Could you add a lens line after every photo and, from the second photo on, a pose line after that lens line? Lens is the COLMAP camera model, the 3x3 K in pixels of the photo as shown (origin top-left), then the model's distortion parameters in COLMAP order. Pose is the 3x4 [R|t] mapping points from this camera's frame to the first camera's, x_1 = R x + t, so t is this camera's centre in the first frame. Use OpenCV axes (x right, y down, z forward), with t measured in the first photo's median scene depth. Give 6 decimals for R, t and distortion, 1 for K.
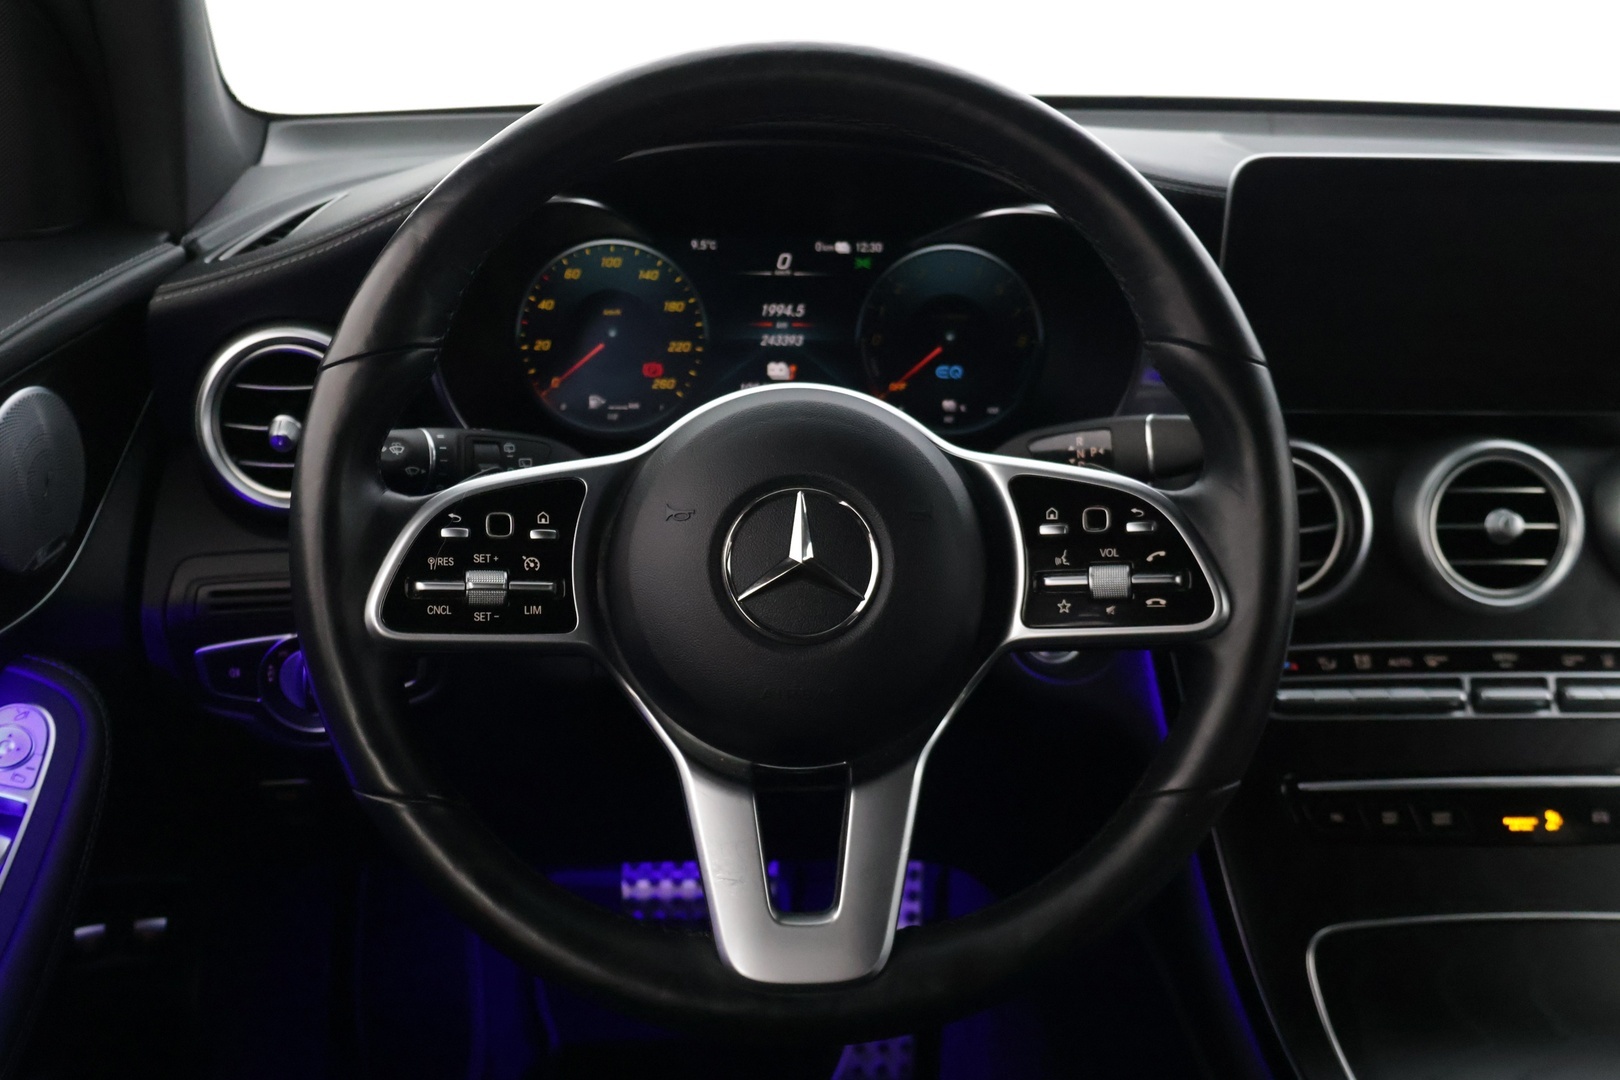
lens RADIAL K [[1674.3, 0, 803.8], [0, 1674.3, 528.1], [0, 0, 1]] dist [0.007245, 0.000000]
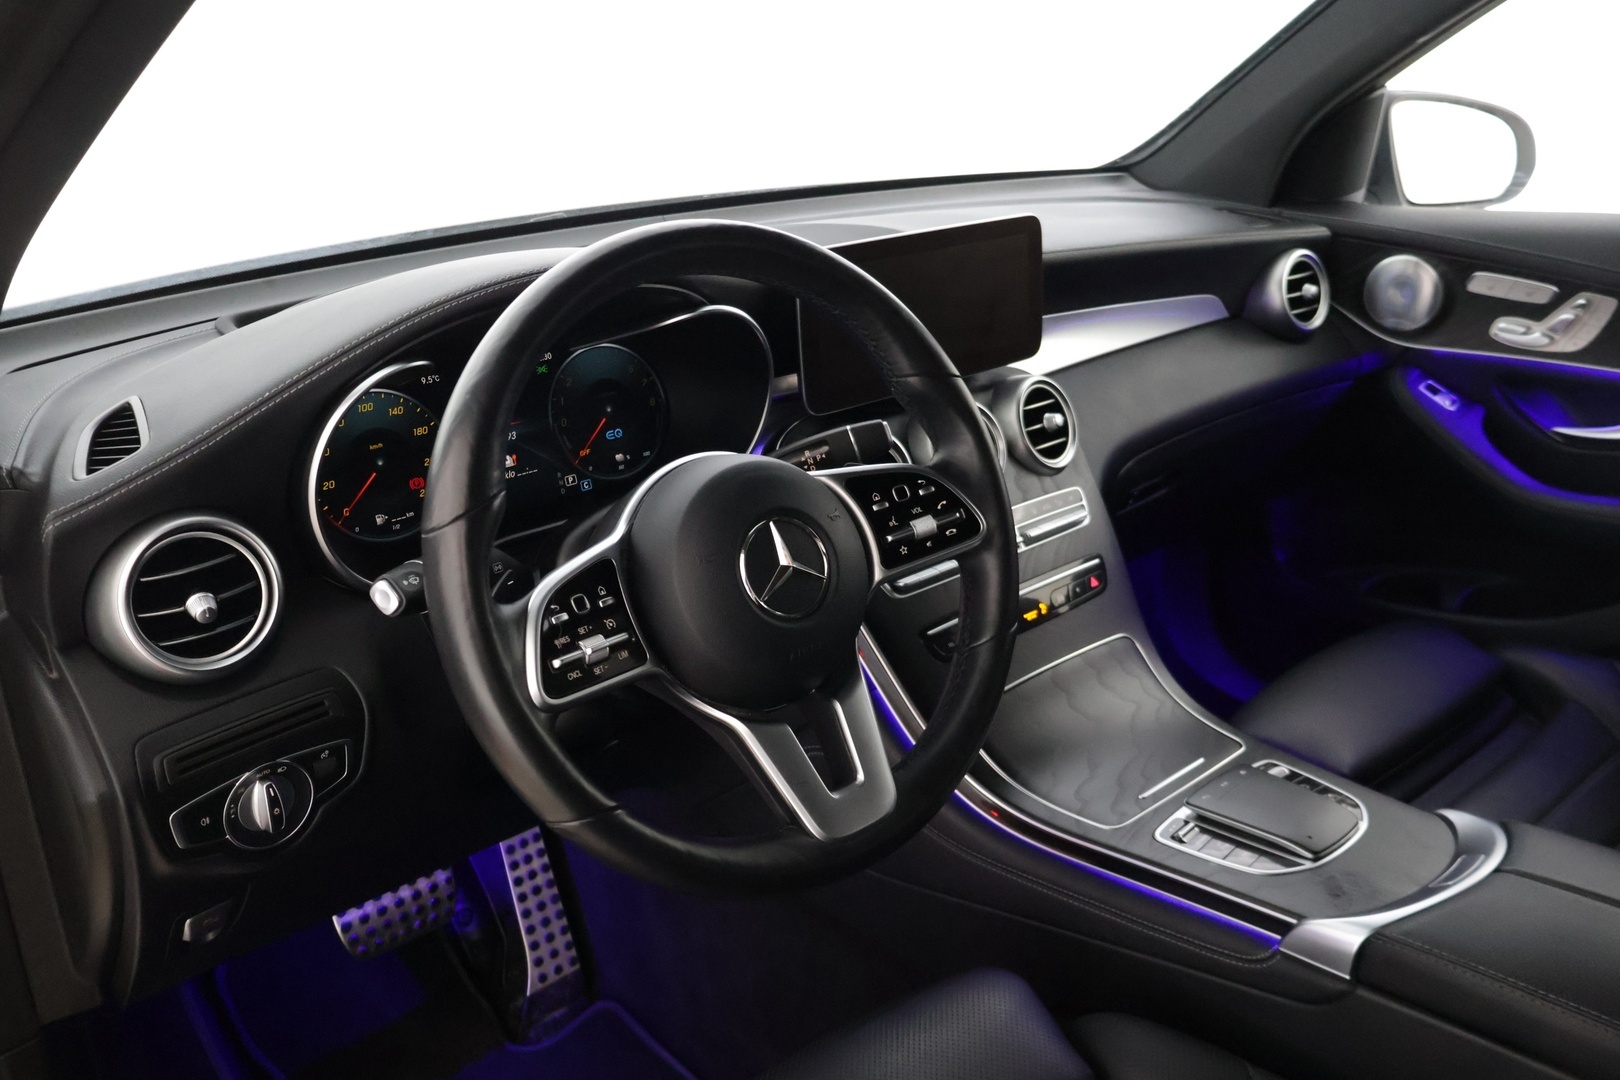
lens RADIAL K [[1359.1, 0, 808.9], [0, 1359.1, 533.1], [0, 0, 1]] dist [-0.003173, 0.013251]
pose [[0.783673, -0.260374, 0.563969, -0.491272], [0.253826, 0.962880, 0.091836, -0.084943], [-0.566947, 0.071181, 0.820673, -0.010413]]
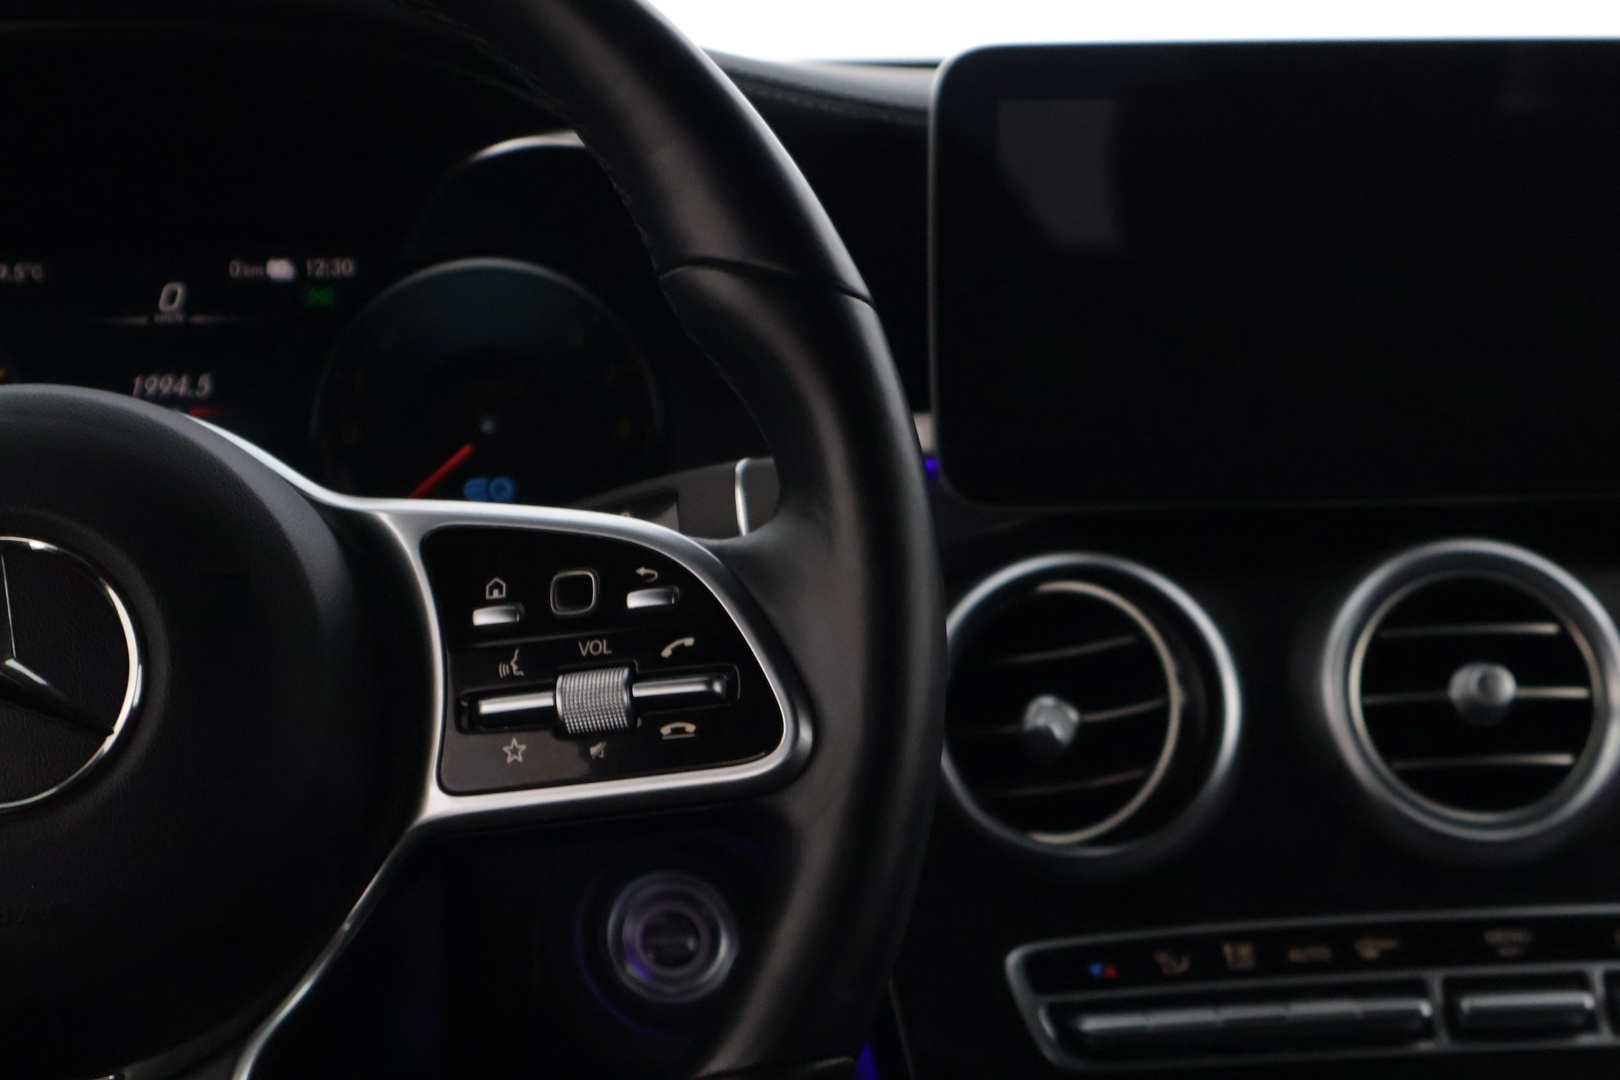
lens RADIAL K [[3262.3, 0, 809.8], [0, 3262.3, 542.0], [0, 0, 1]] dist [0.025258, 0.000000]
pose [[0.998180, -0.039955, 0.045164, 0.156999], [0.047841, 0.980657, -0.189796, 0.140642], [-0.036707, 0.191611, 0.980784, -0.030269]]
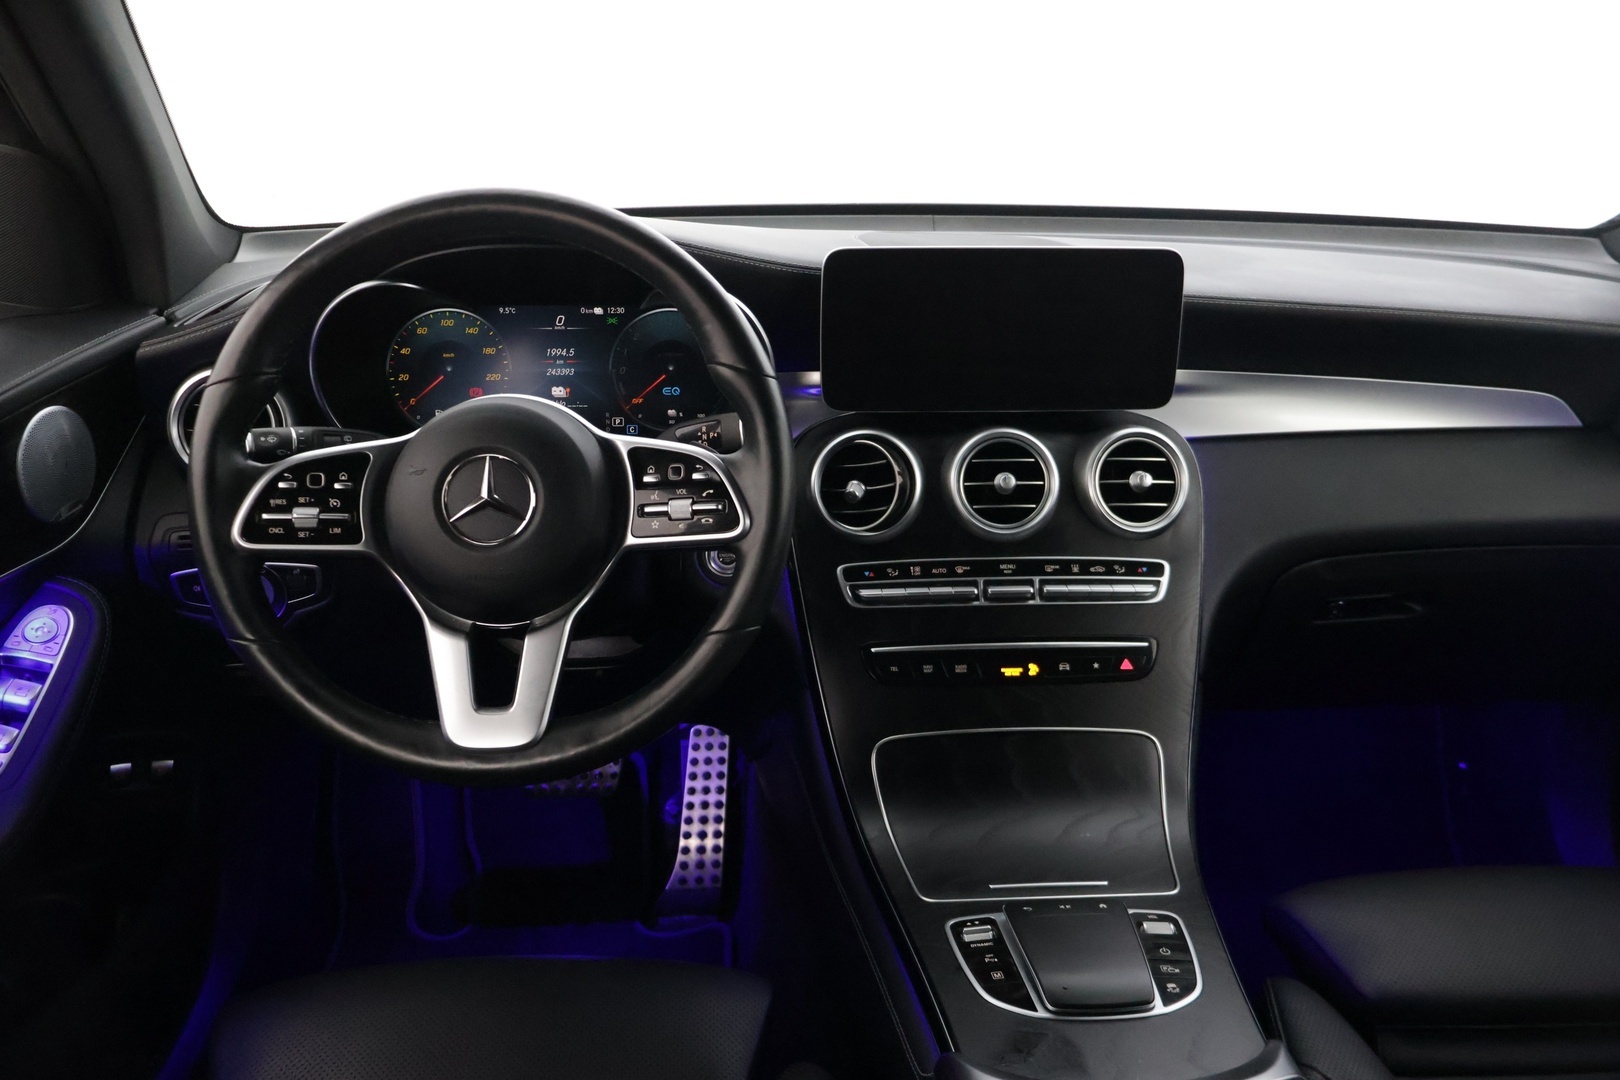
lens RADIAL K [[1359.1, 0, 811.5], [0, 1359.1, 537.7], [0, 0, 1]] dist [-0.003173, 0.013251]
pose [[0.999894, -0.014173, -0.003259, 0.241047], [0.014170, 0.999899, -0.000916, 0.048598], [0.003272, 0.000869, 0.999994, -0.268987]]
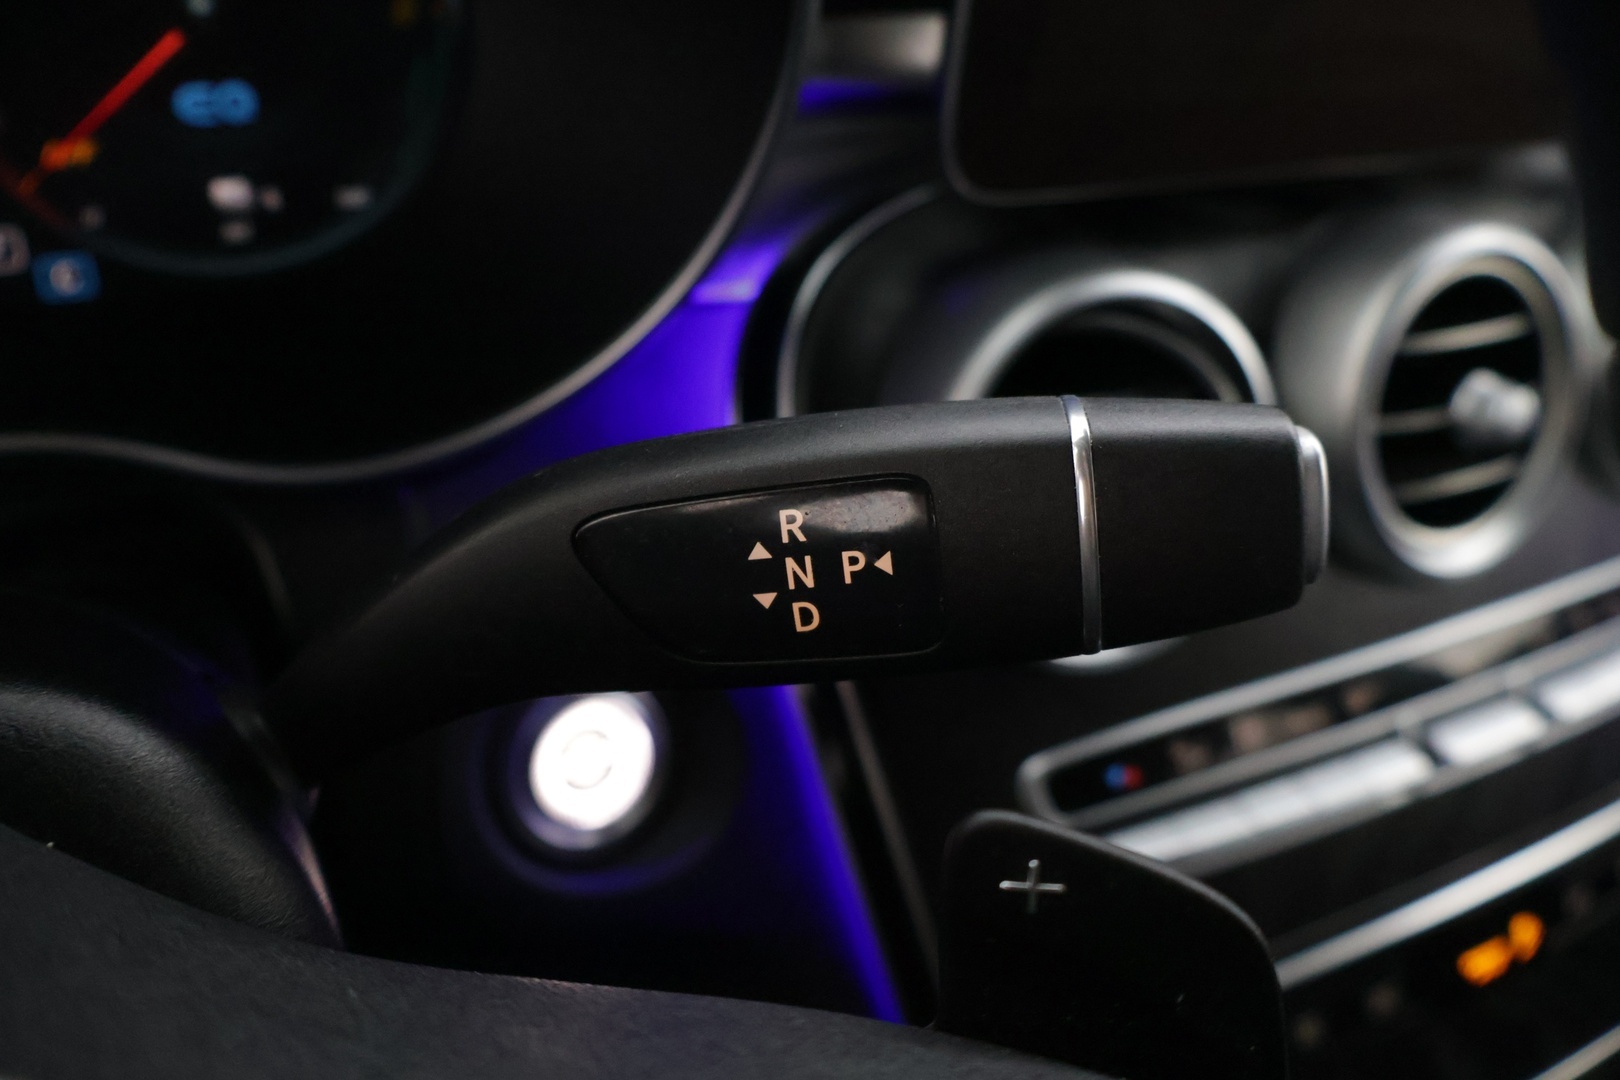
lens RADIAL K [[1359.1, 0, 797.0], [0, 1359.1, 545.2], [0, 0, 1]] dist [-0.003173, 0.013251]
pose [[0.904693, -0.179119, 0.386585, 0.077150], [0.048916, 0.945004, 0.323381, -0.101688], [-0.423247, -0.273651, 0.863700, 0.733056]]
